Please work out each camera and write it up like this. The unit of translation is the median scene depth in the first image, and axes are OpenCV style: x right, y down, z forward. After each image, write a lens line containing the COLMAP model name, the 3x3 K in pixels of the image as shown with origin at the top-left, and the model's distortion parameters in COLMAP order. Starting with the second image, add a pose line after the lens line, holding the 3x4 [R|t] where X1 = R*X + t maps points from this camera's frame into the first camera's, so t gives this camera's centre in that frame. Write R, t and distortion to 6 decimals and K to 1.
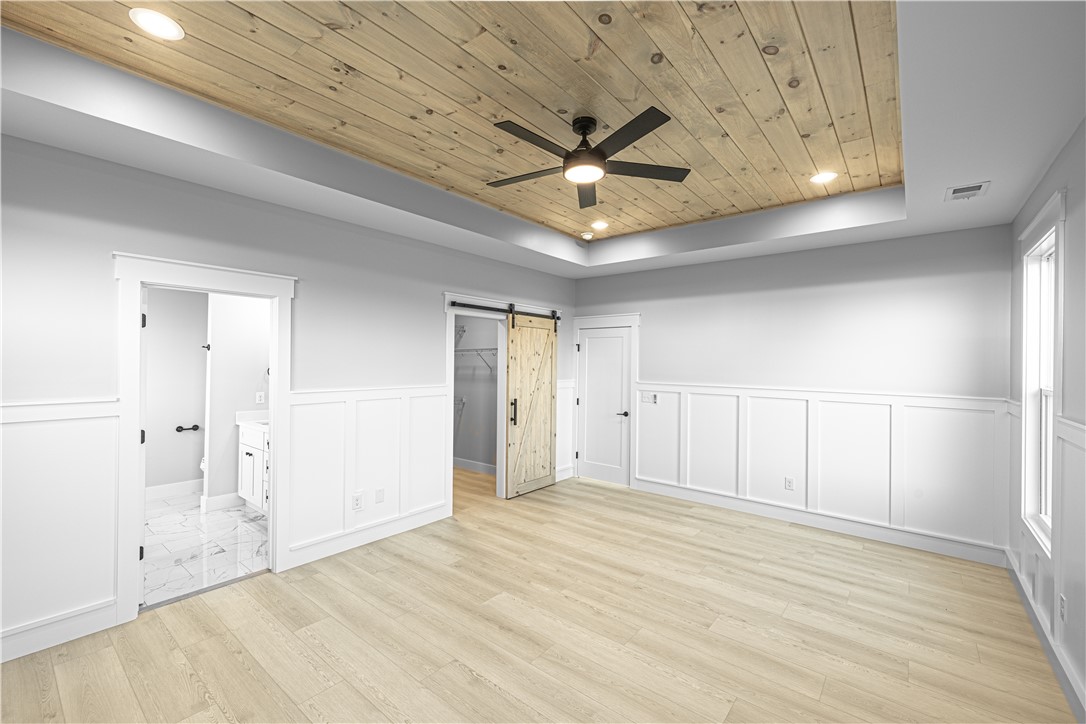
lens RADIAL K [[456.1, 0, 542.3], [0, 456.1, 364.9], [0, 0, 1]] dist [0.001484, -0.000265]
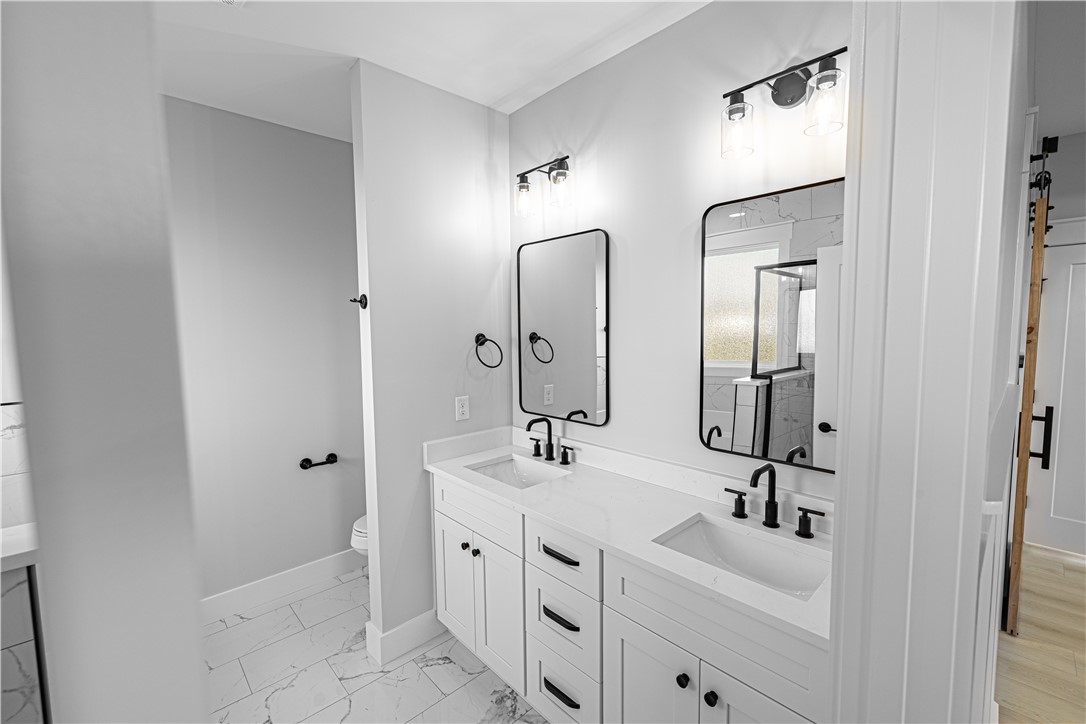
lens RADIAL K [[459.2, 0, 542.7], [0, 459.2, 360.6], [0, 0, 1]] dist [0.001444, -0.000386]
pose [[0.990172, -0.014475, -0.139107, -0.460099], [0.025502, 0.996642, 0.077812, -0.011101], [0.137514, -0.080595, 0.987216, 0.538609]]
